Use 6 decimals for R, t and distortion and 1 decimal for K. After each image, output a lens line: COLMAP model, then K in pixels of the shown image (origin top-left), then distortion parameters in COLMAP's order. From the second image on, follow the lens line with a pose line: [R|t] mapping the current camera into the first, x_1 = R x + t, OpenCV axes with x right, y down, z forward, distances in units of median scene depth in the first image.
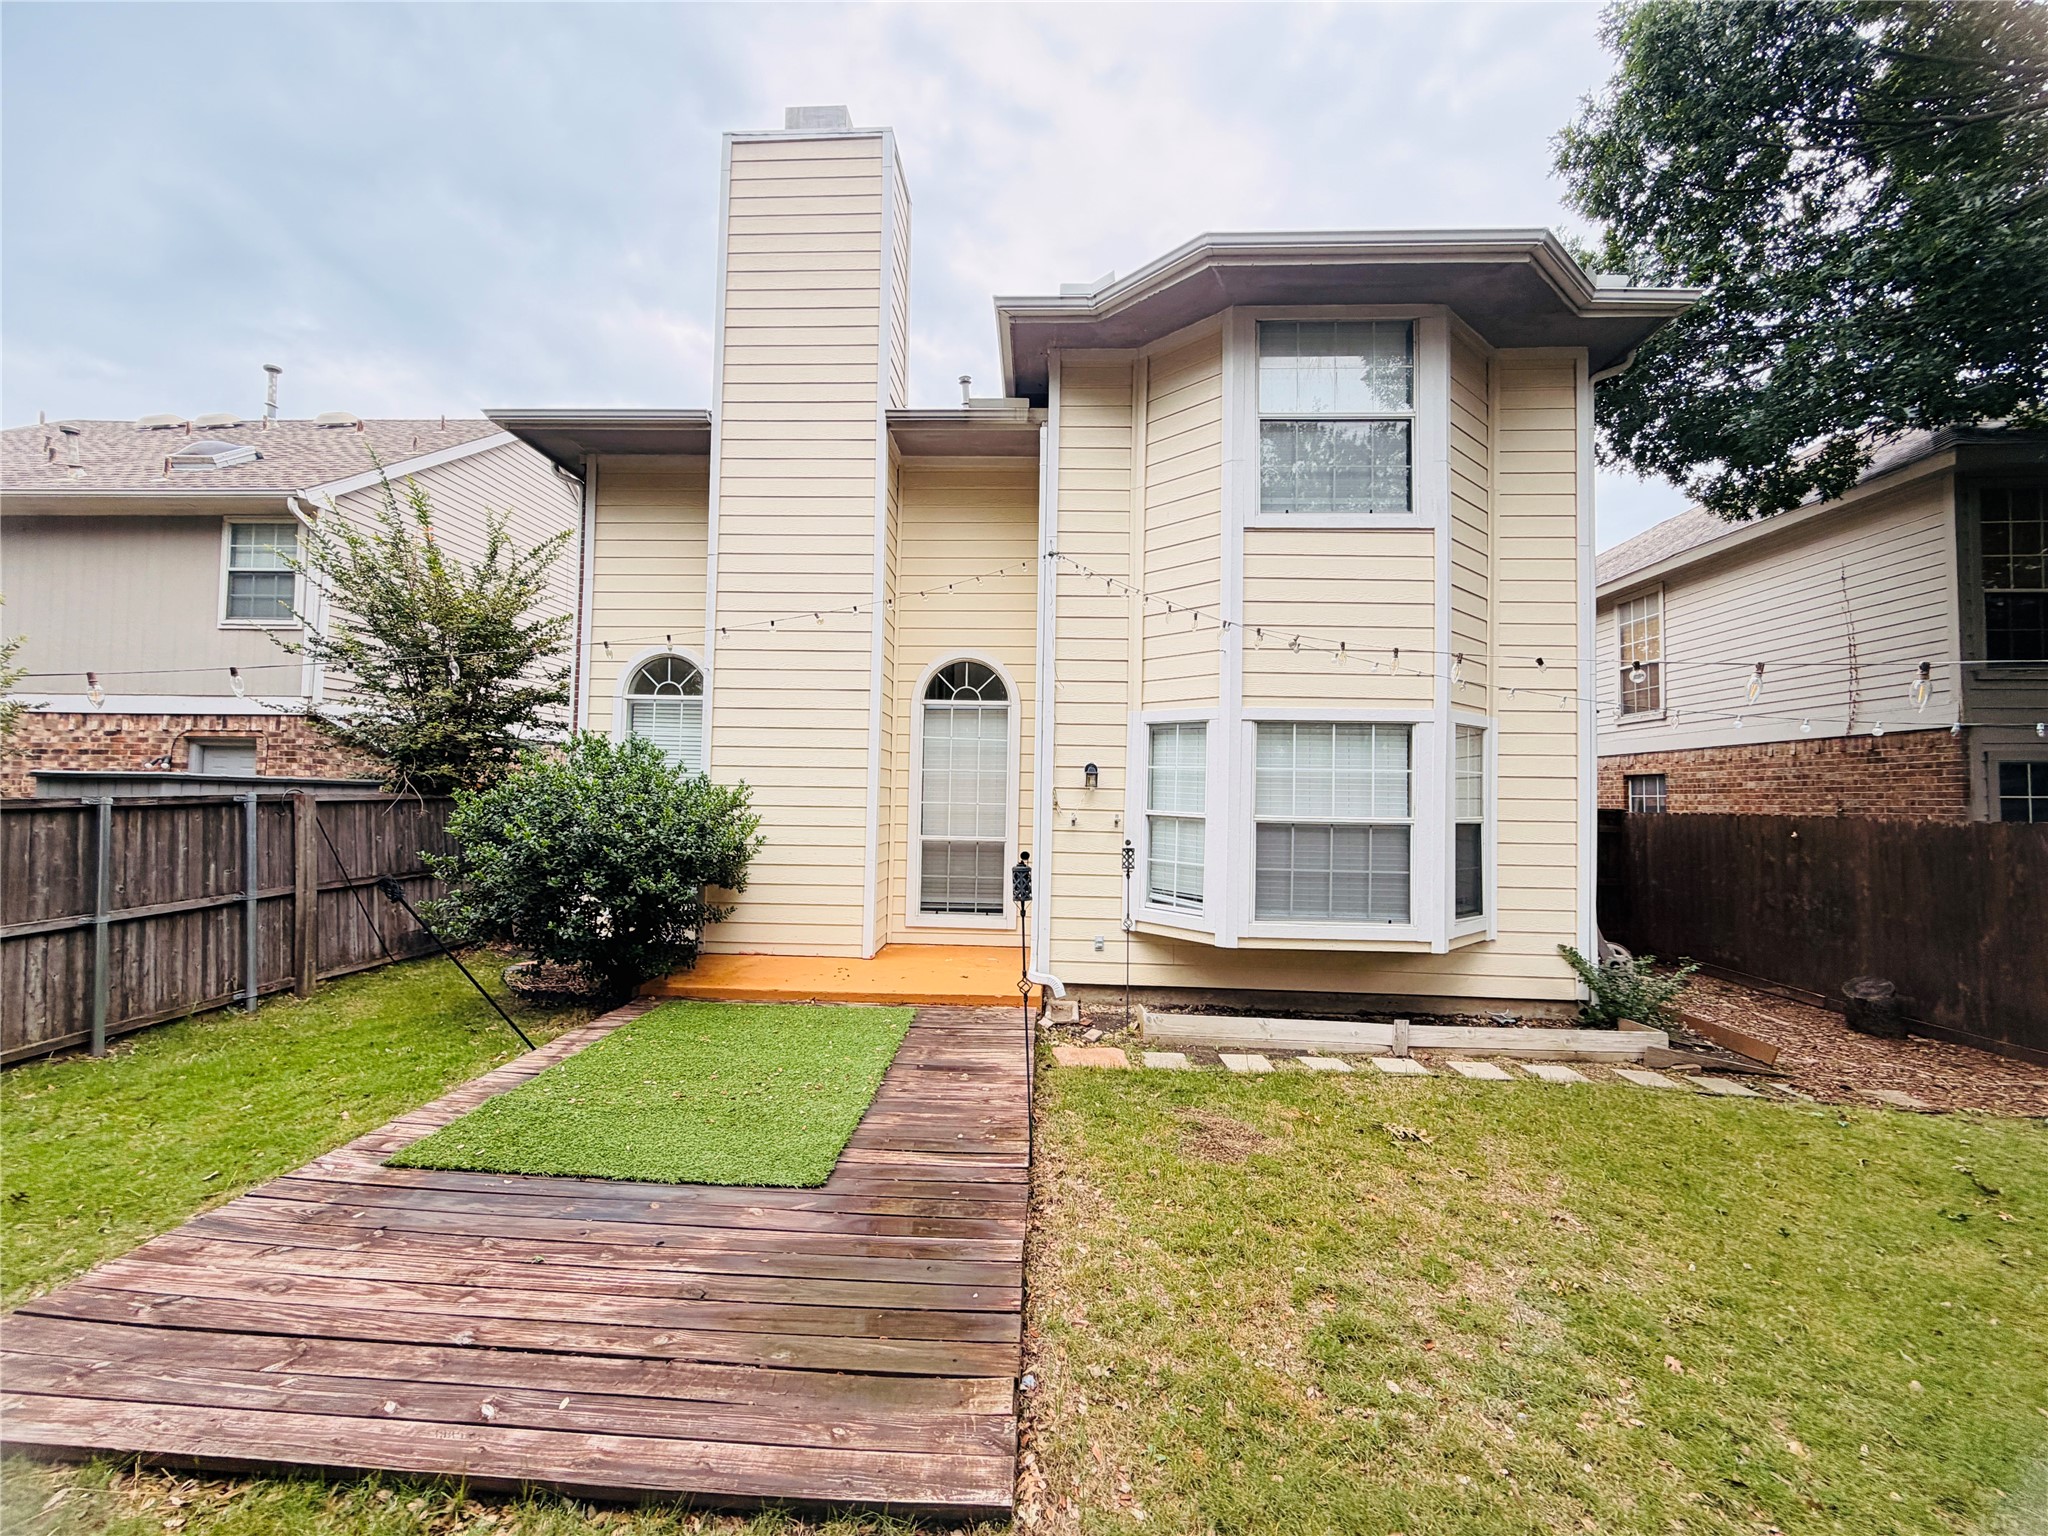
lens RADIAL K [[815.6, 0, 1018.8], [0, 815.6, 768.5], [0, 0, 1]] dist [-0.000094, 0.000448]
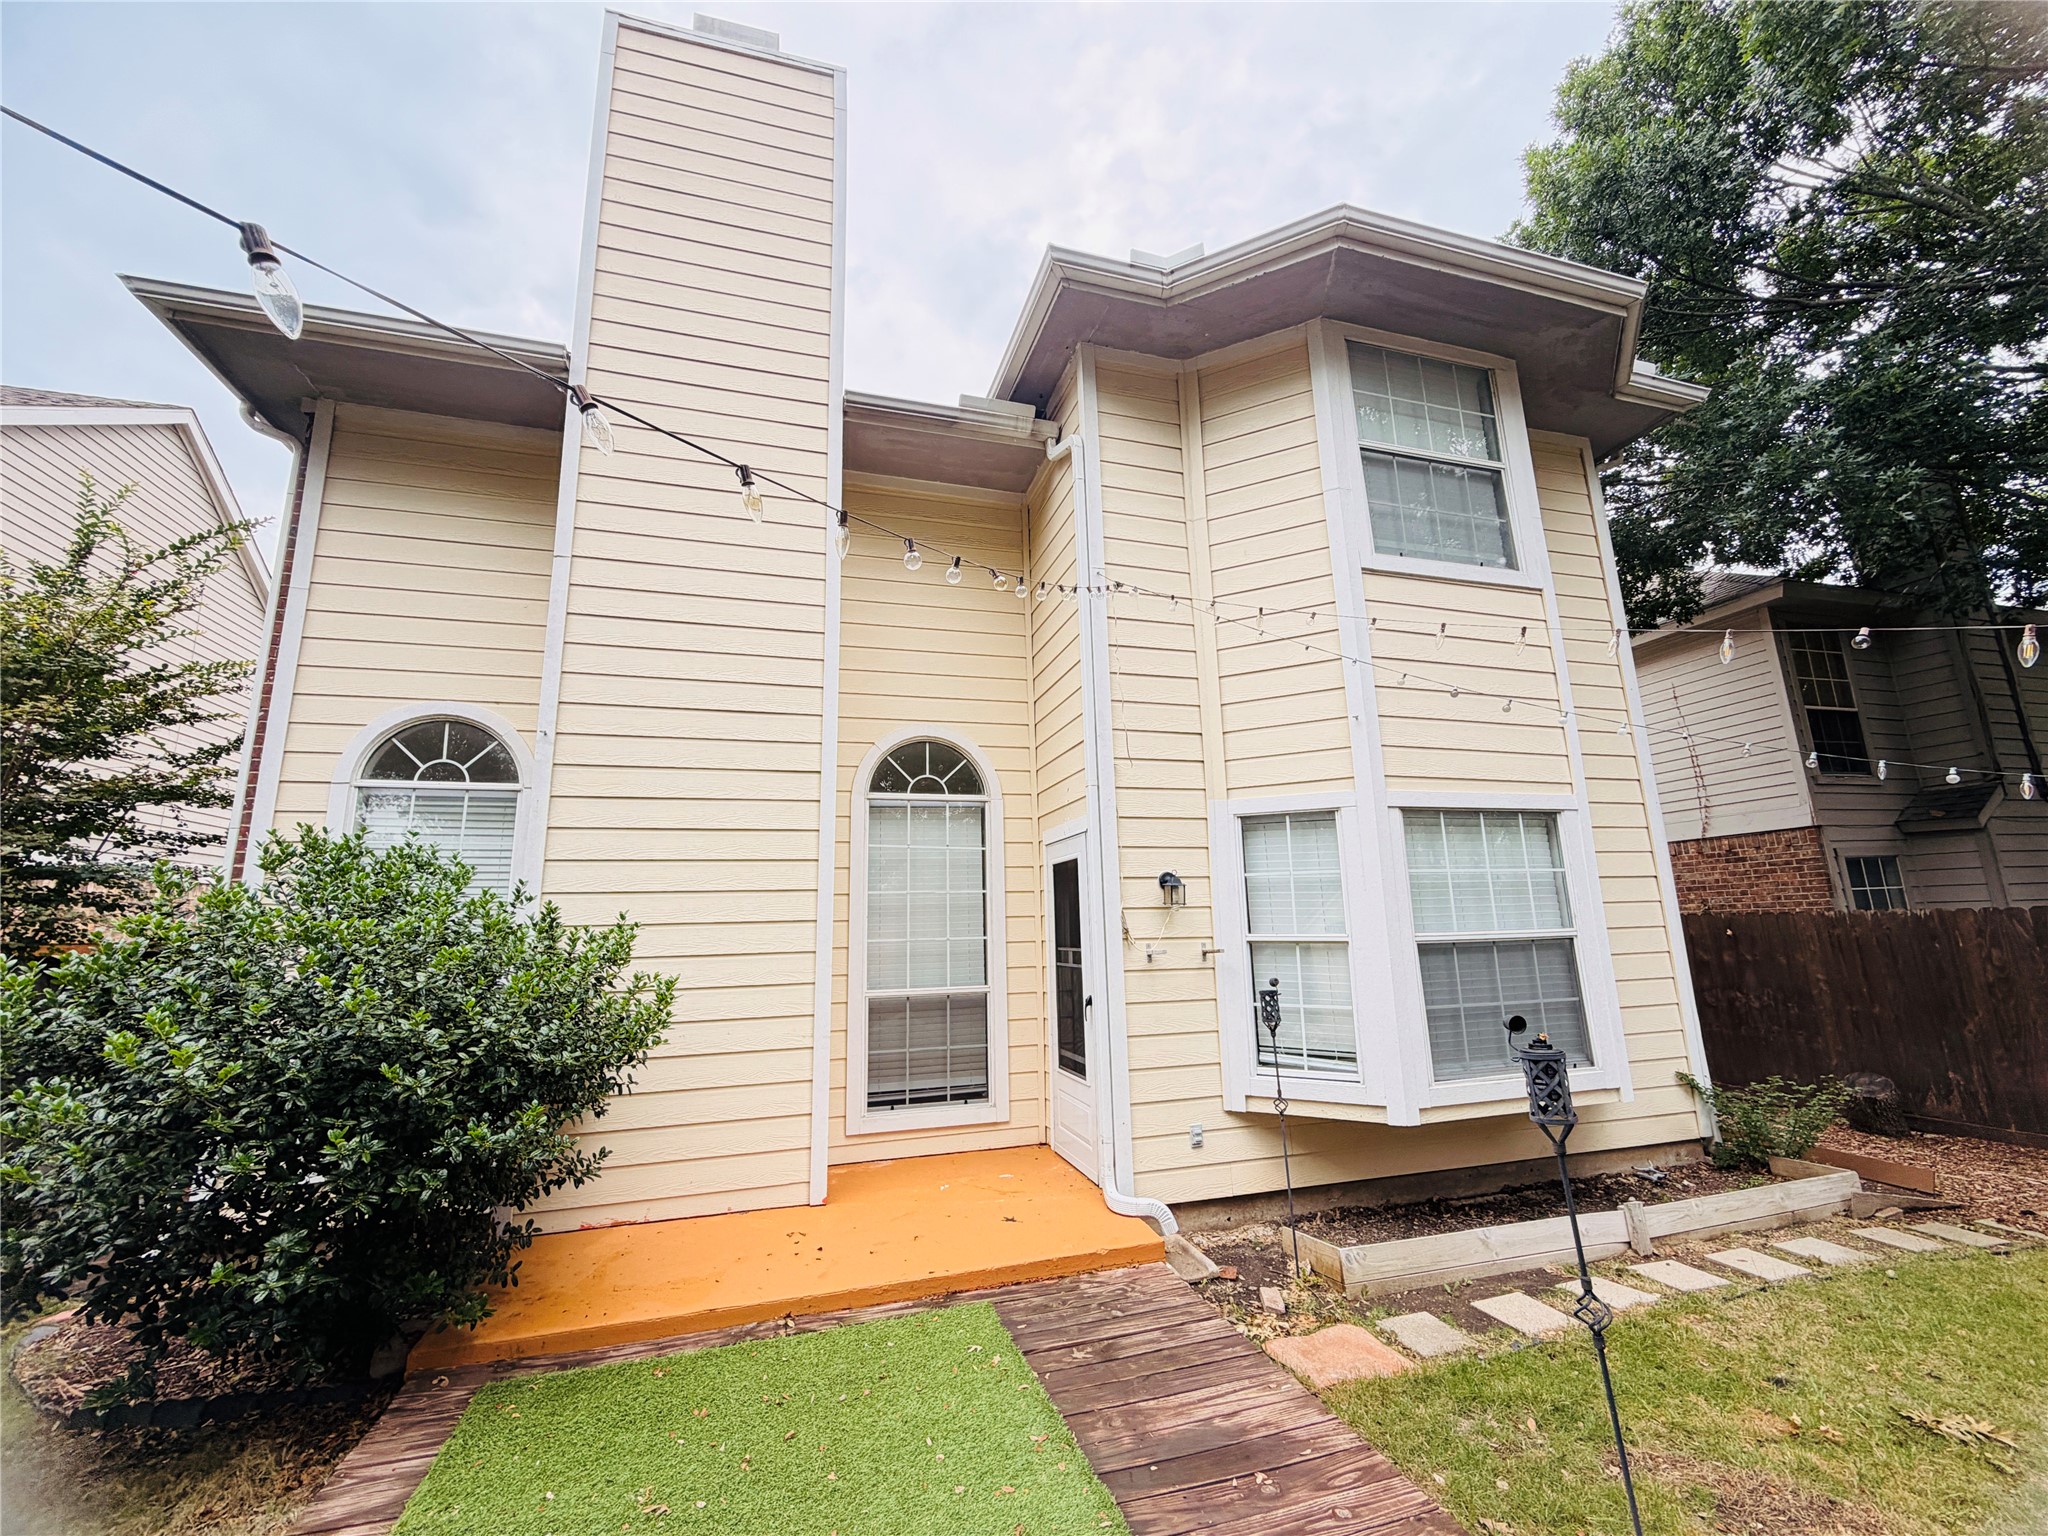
lens RADIAL K [[815.6, 0, 1018.8], [0, 815.6, 768.5], [0, 0, 1]] dist [-0.000094, 0.000448]
pose [[0.946183, 0.020241, 0.322998, -0.269515], [0.032204, 0.987200, -0.156202, 0.011594], [-0.322025, 0.158198, 0.933420, 0.358937]]
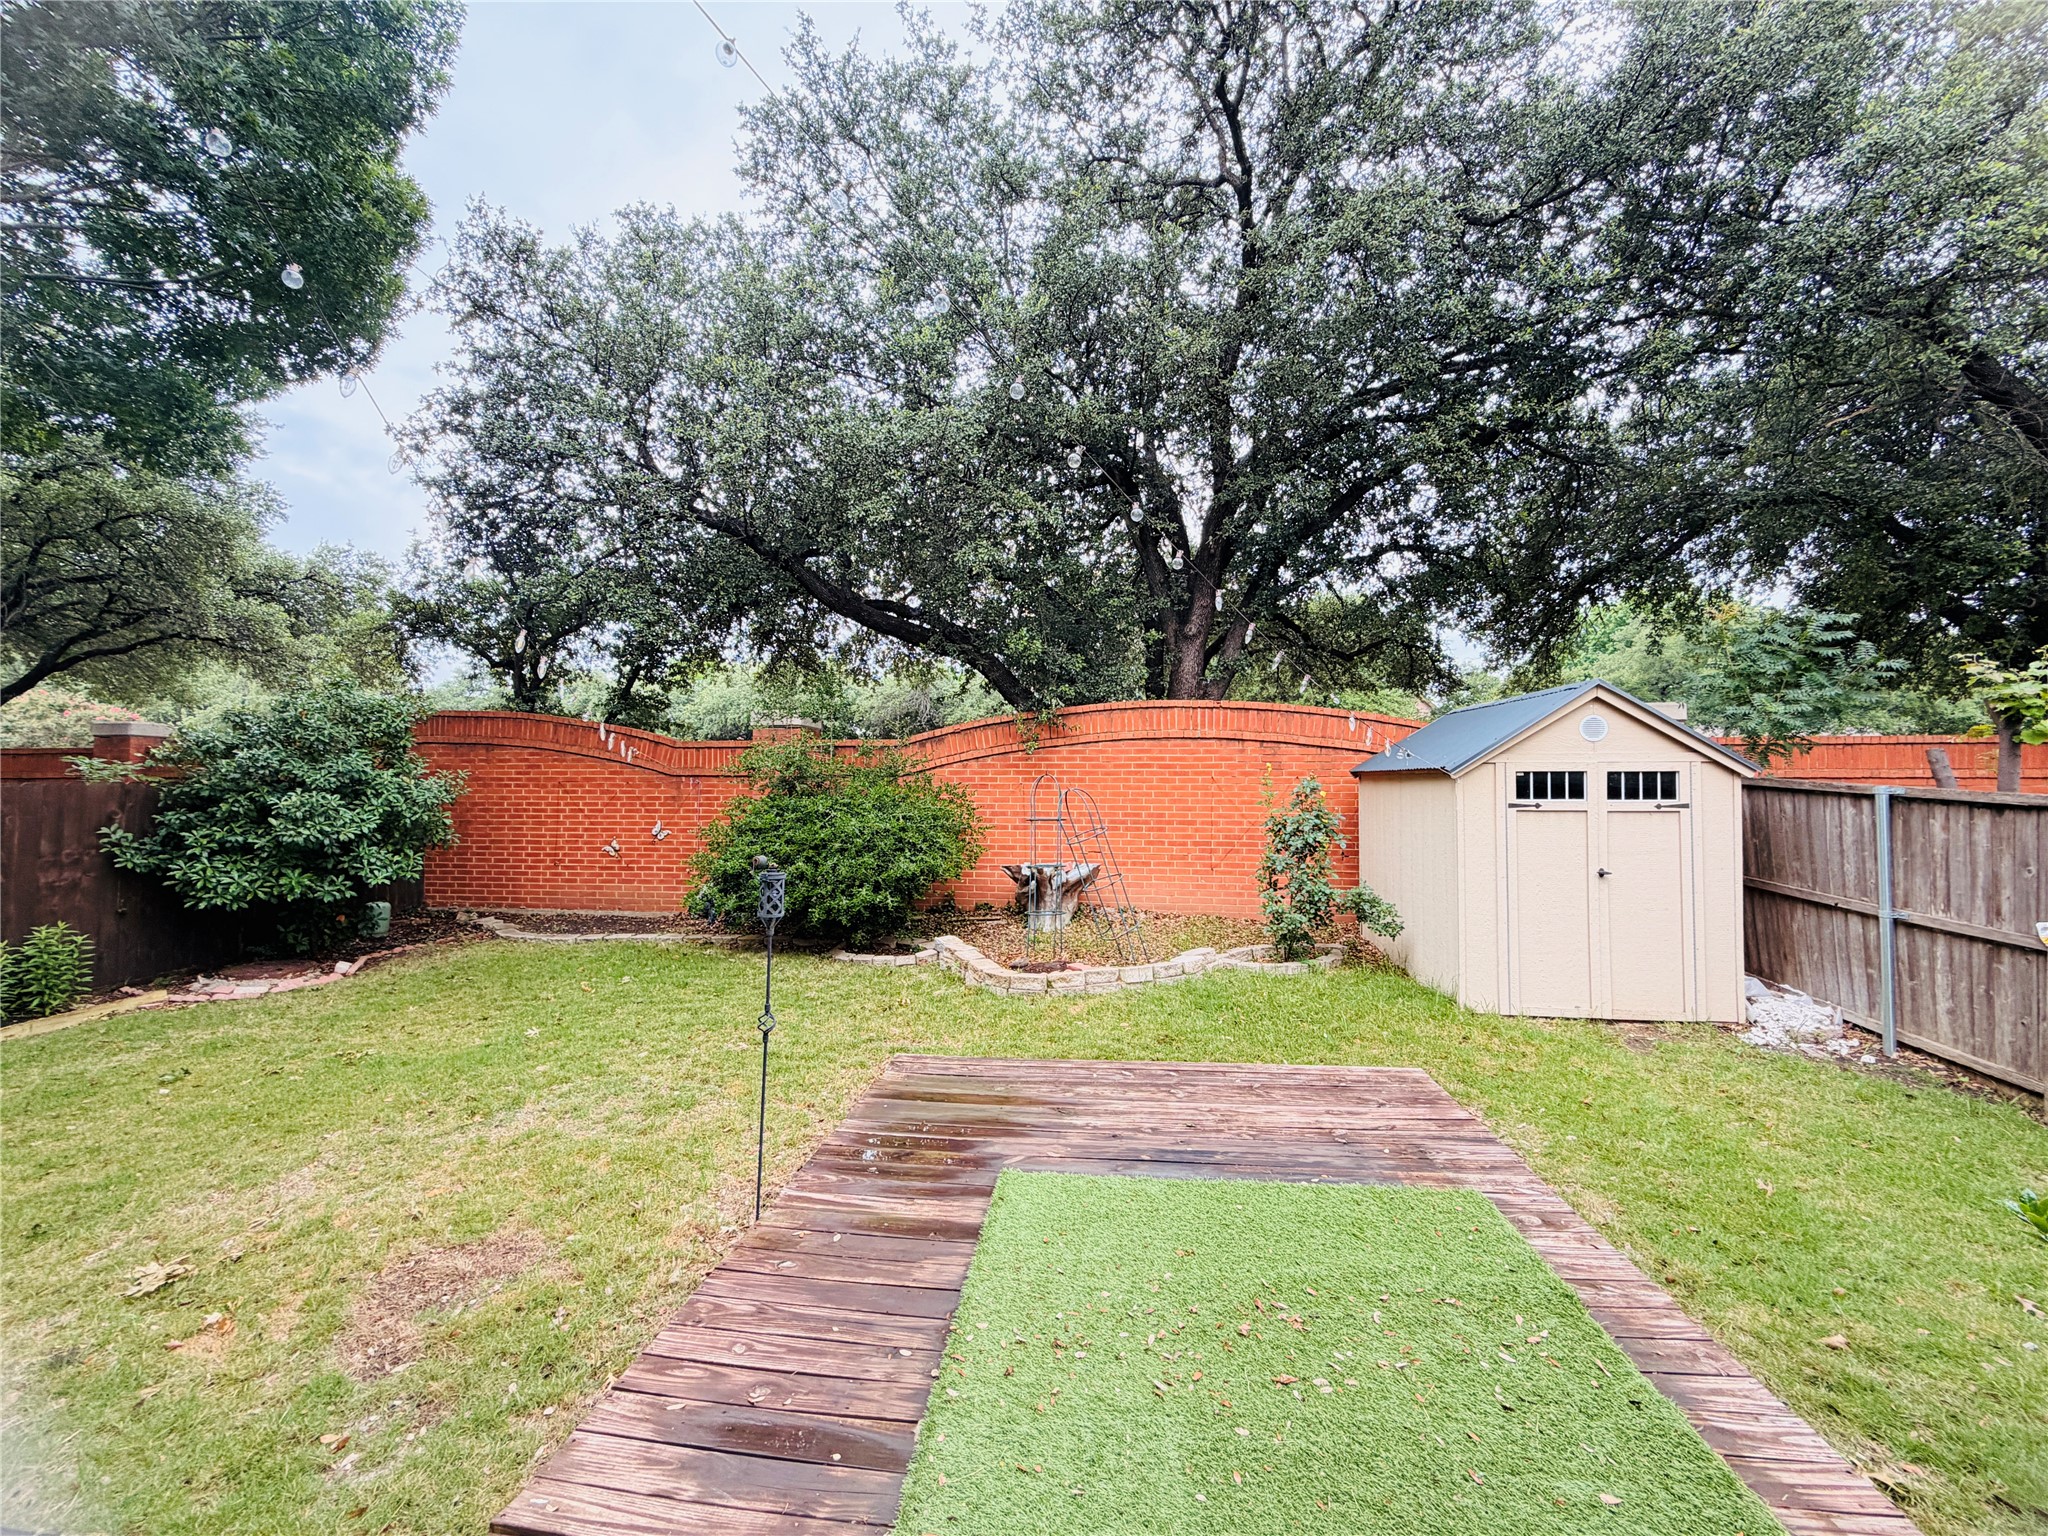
lens RADIAL K [[815.6, 0, 1018.8], [0, 815.6, 768.5], [0, 0, 1]] dist [-0.000094, 0.000448]
pose [[-0.995576, -0.018943, 0.092030, -0.175968], [-0.024291, 0.998059, -0.057344, 0.035837], [-0.090765, -0.059326, -0.994104, 1.035820]]
